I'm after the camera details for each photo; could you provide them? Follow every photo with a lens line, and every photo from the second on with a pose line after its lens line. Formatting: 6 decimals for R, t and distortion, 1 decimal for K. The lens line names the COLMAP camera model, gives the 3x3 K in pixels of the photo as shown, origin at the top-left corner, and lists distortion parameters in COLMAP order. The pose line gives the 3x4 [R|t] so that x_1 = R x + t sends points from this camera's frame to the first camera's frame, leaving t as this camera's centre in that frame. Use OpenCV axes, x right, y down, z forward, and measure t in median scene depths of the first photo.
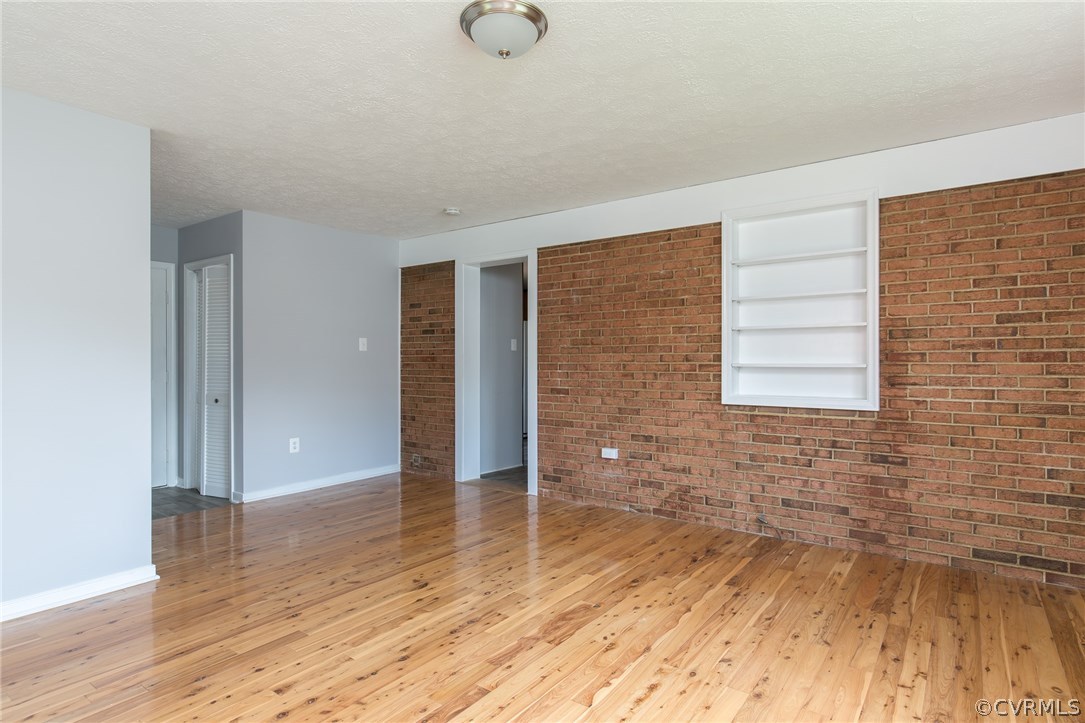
lens RADIAL K [[580.7, 0, 542.5], [0, 580.7, 361.5], [0, 0, 1]] dist [0.000766, 0.000475]
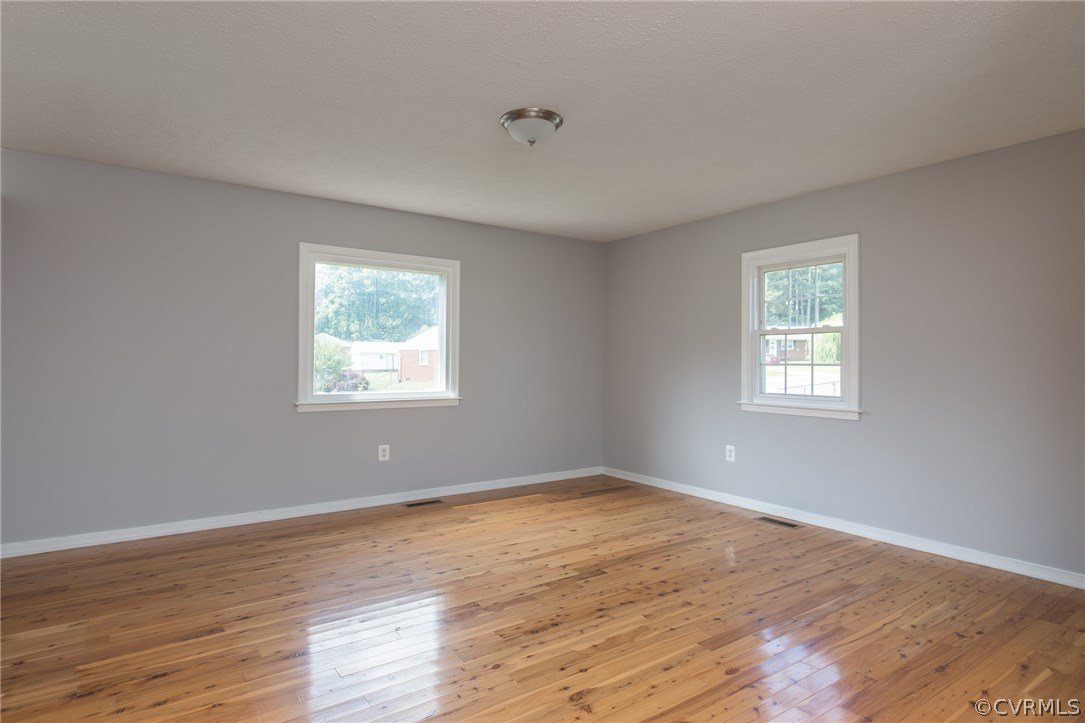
lens RADIAL K [[580.7, 0, 542.5], [0, 580.7, 361.5], [0, 0, 1]] dist [0.000766, 0.000475]
pose [[-0.951316, -0.002496, 0.308208, -0.425463], [-0.002682, 0.999996, -0.000181, -0.002573], [-0.308206, -0.000999, -0.951319, 1.882471]]
